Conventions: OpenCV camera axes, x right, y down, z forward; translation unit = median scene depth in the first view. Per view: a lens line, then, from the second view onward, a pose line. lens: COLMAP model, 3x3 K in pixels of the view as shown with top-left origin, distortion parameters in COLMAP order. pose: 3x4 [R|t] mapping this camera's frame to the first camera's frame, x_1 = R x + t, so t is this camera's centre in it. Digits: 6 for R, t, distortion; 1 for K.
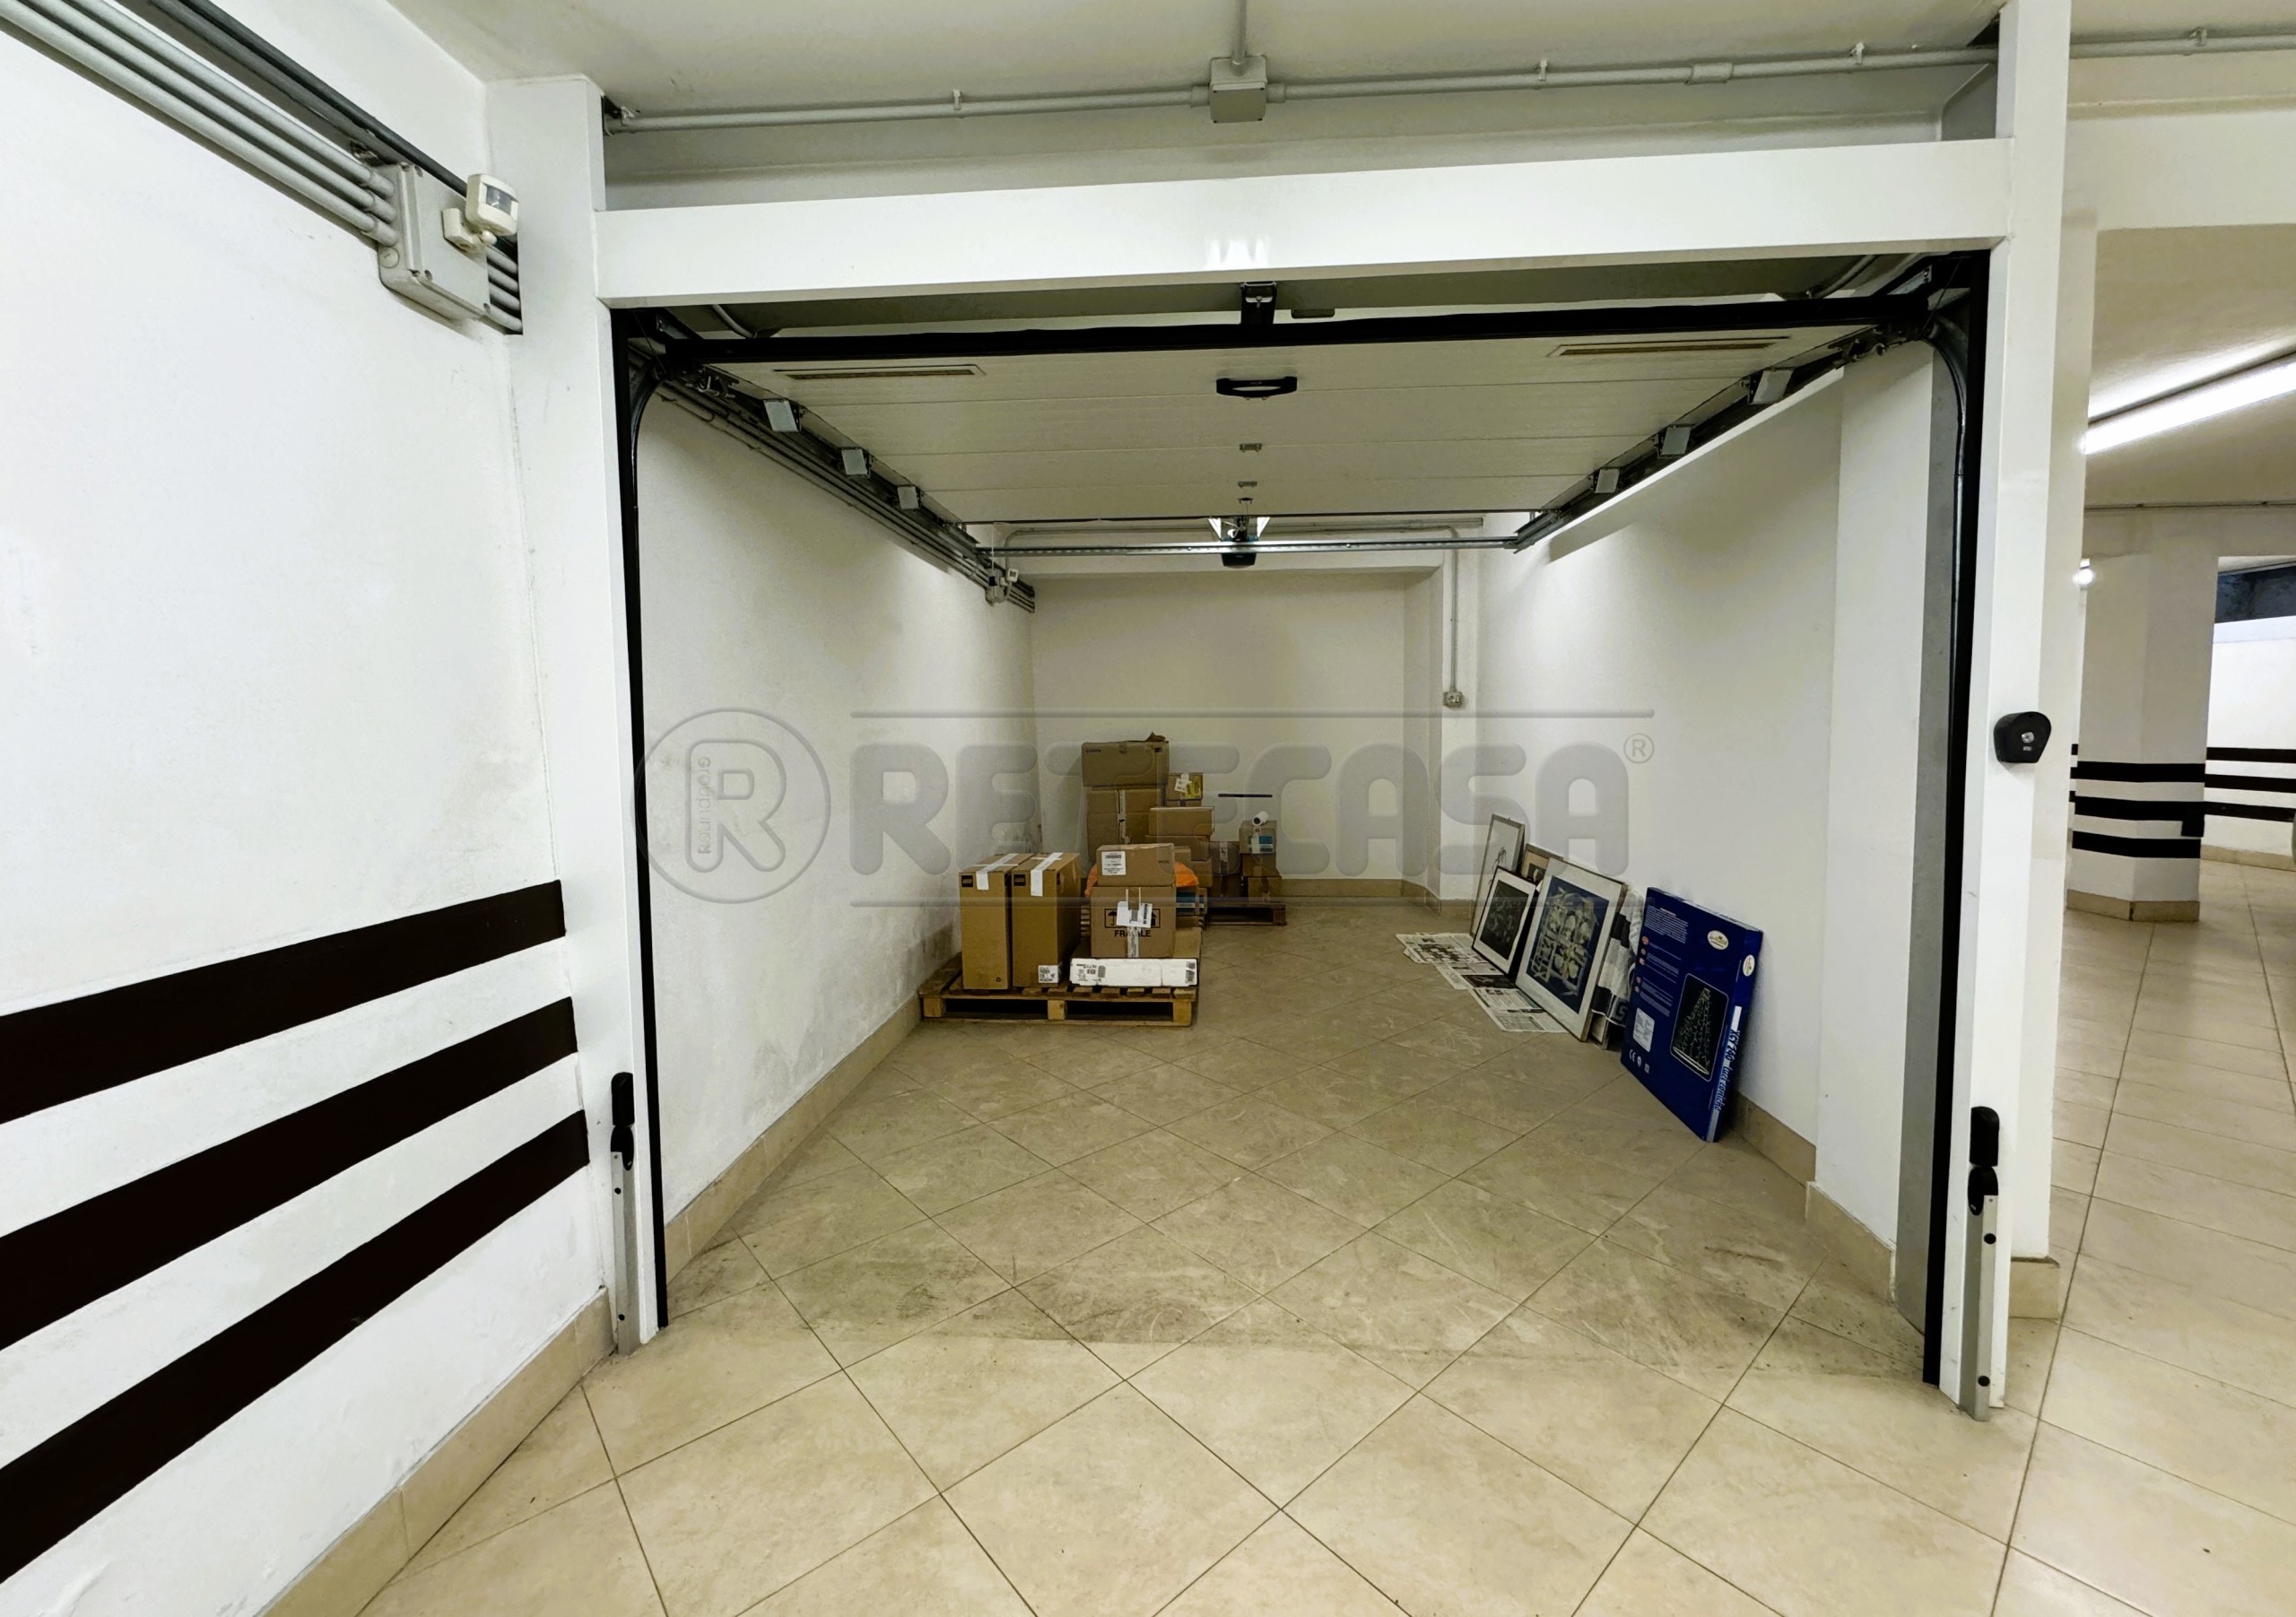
lens RADIAL K [[926.2, 0, 1159.2], [0, 926.2, 778.7], [0, 0, 1]] dist [-0.000781, -0.000494]
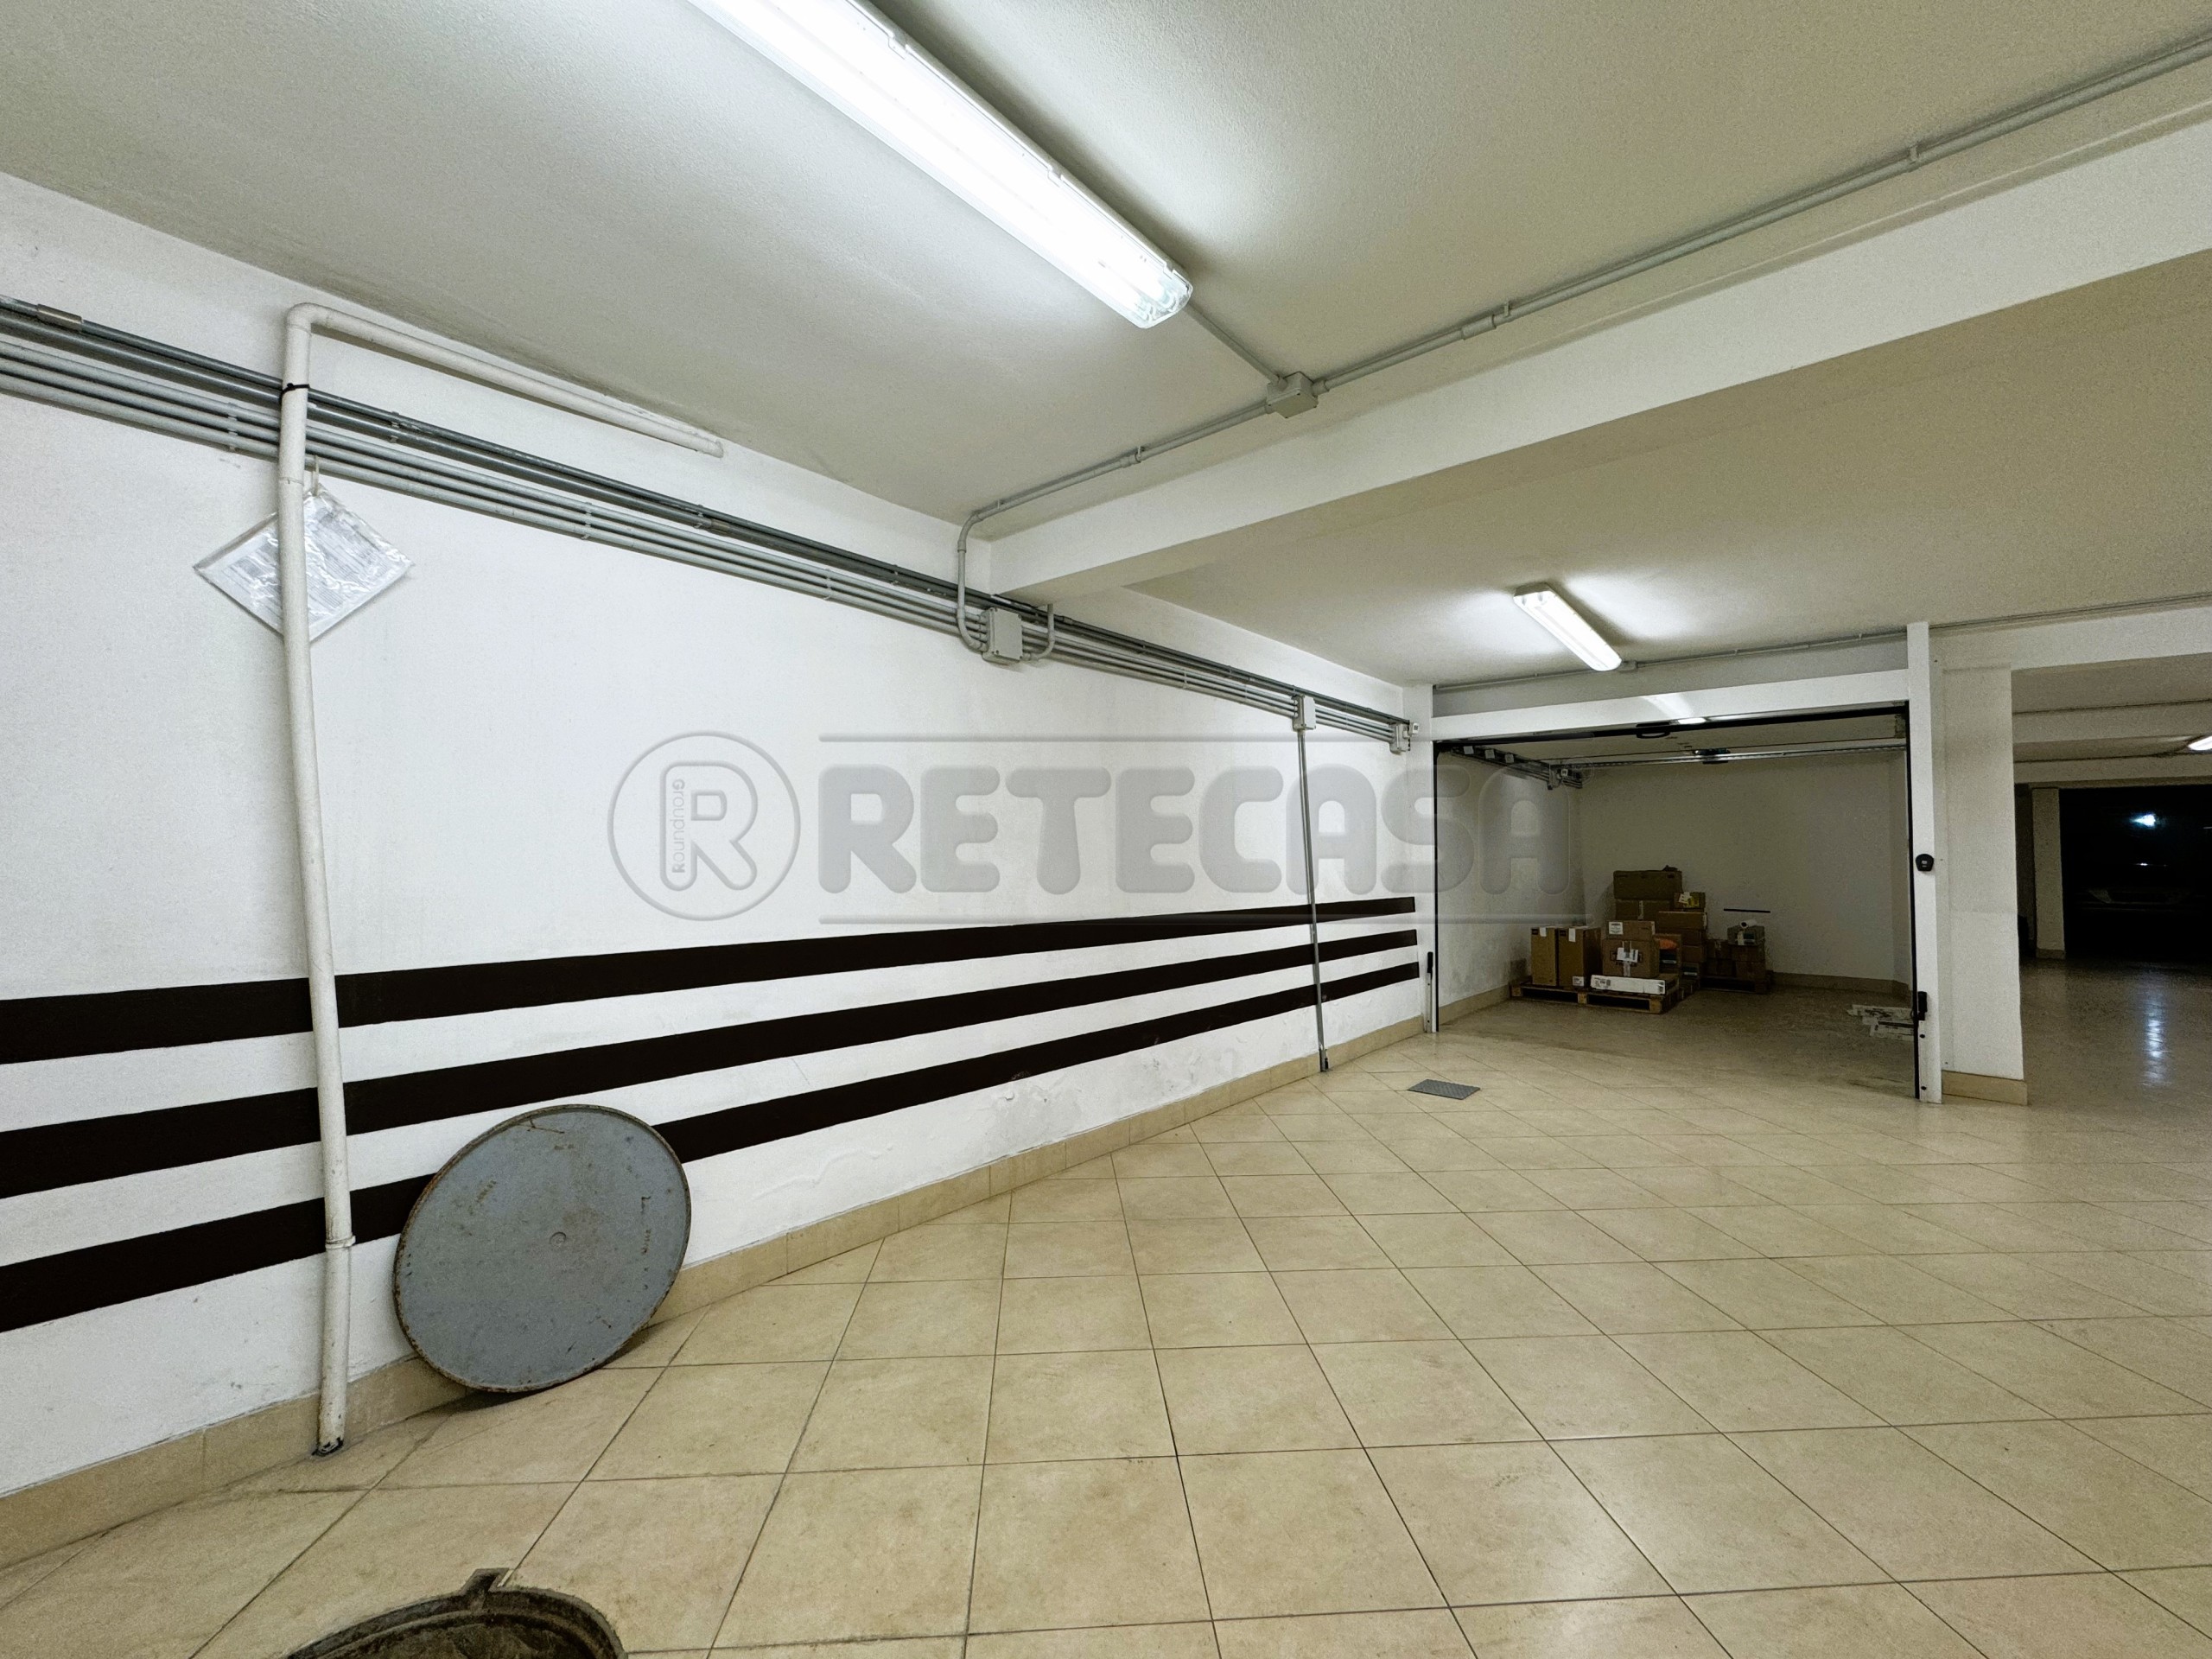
lens RADIAL K [[884.0, 0, 1105.7], [0, 884.0, 827.7], [0, 0, 1]] dist [-0.001372, 0.000112]
pose [[0.794224, -0.008289, -0.607568, 0.326240], [-0.050185, 0.995596, -0.079186, 0.115059], [0.605549, 0.093382, 0.790310, -1.632547]]
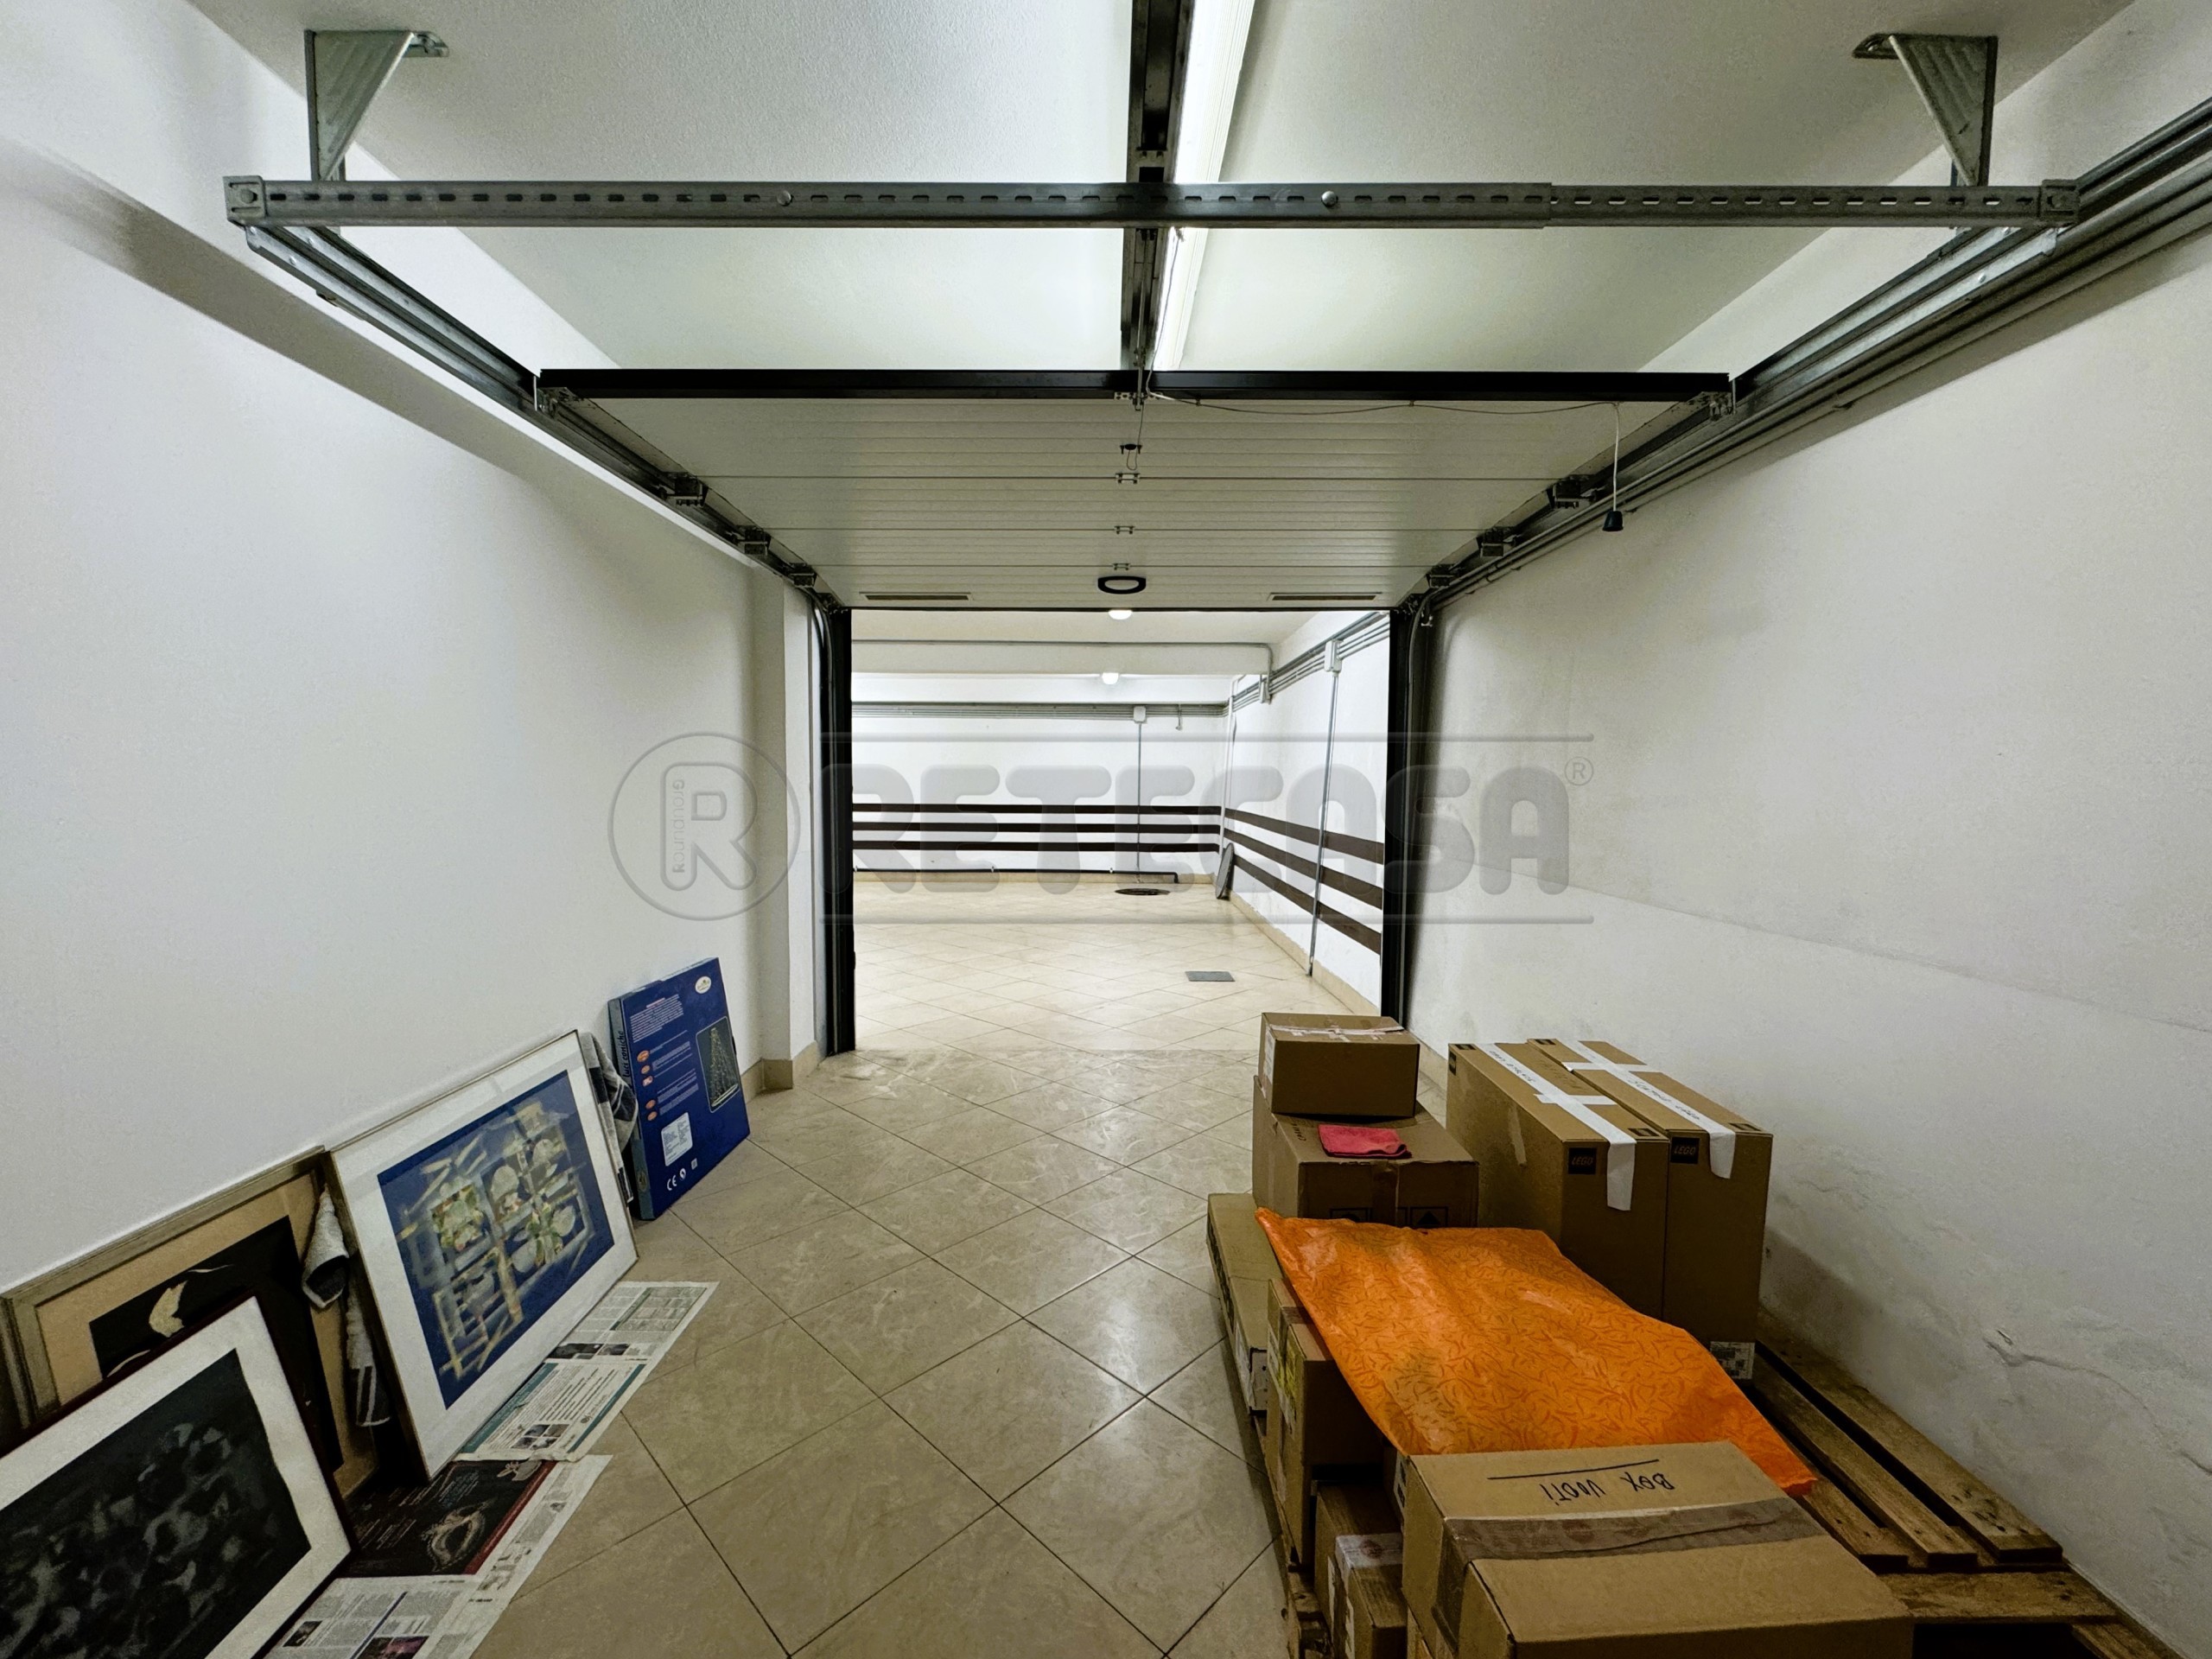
lens RADIAL K [[898.5, 0, 1097.2], [0, 898.5, 831.6], [0, 0, 1]] dist [-0.000438, 0.000018]
pose [[-0.997932, 0.008240, -0.063750, 0.204863], [0.000515, 0.992742, 0.120260, -0.140172], [0.064278, 0.119979, -0.990693, 2.125435]]
